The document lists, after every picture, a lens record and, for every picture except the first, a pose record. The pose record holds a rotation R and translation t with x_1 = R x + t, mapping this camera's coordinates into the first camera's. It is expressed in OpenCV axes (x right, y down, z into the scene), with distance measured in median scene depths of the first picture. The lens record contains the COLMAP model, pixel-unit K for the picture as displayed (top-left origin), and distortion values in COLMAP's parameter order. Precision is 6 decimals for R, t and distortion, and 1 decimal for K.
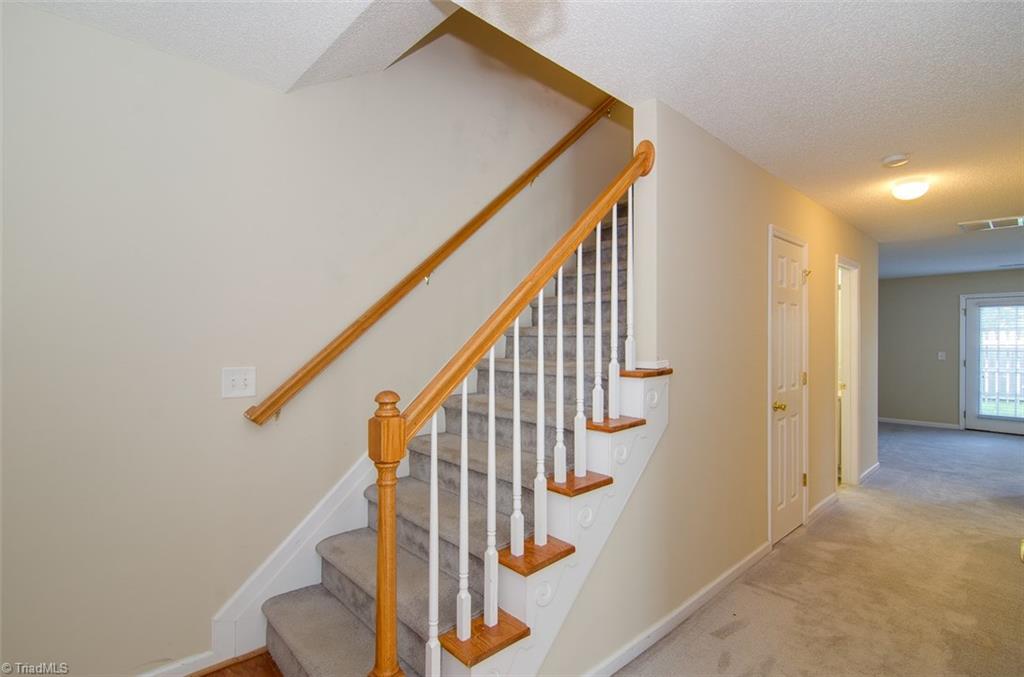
lens RADIAL K [[485.6, 0, 511.8], [0, 485.6, 338.3], [0, 0, 1]] dist [0.016468, -0.009742]
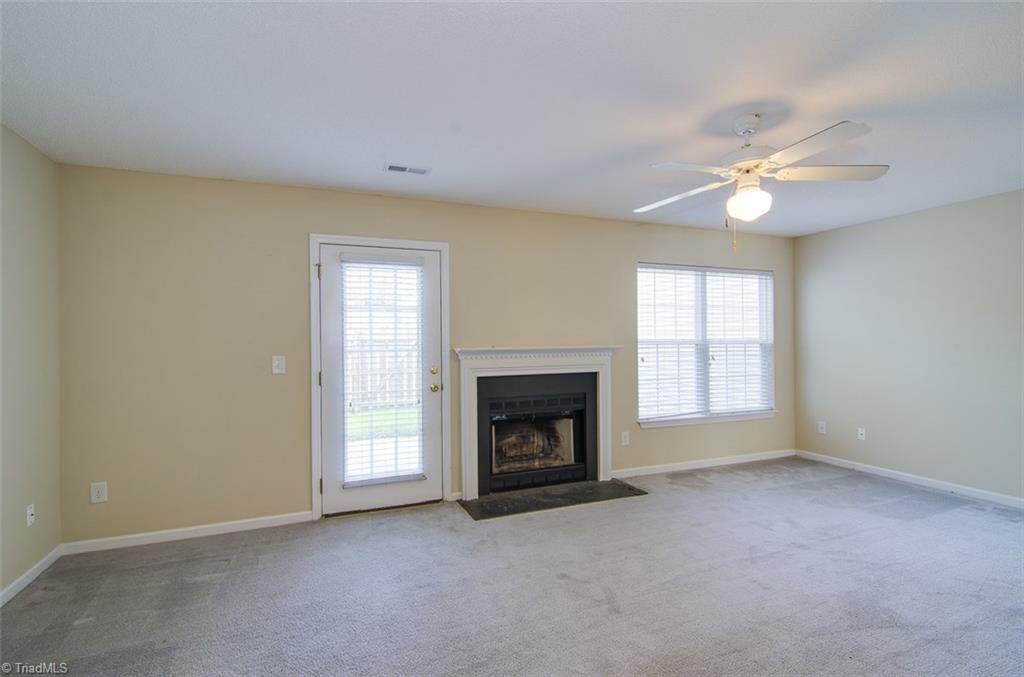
lens RADIAL K [[485.6, 0, 512.8], [0, 485.6, 339.9], [0, 0, 1]] dist [0.016468, -0.009742]
pose [[0.351898, -0.008152, 0.936003, 0.548521], [0.010838, 0.999931, 0.004633, 0.013602], [-0.935976, 0.008514, 0.351962, 0.656253]]
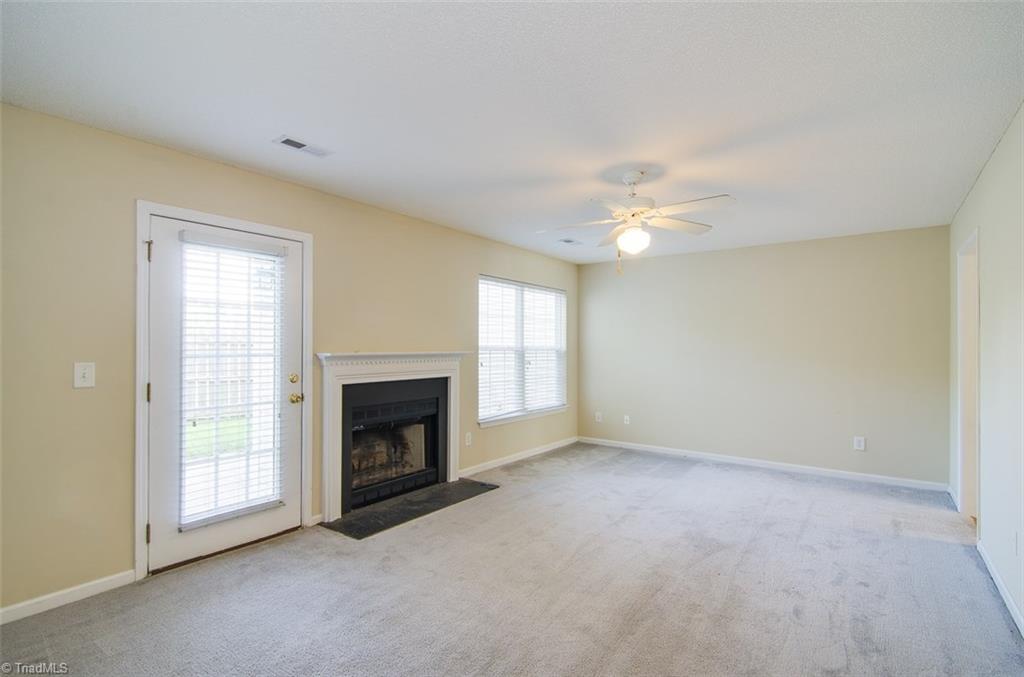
lens RADIAL K [[485.6, 0, 509.0], [0, 485.6, 342.2], [0, 0, 1]] dist [0.016468, -0.009742]
pose [[-0.180409, 0.000382, 0.983592, 0.523054], [-0.005575, 0.999983, -0.001411, 0.013558], [-0.983576, -0.005738, -0.180404, 0.801972]]
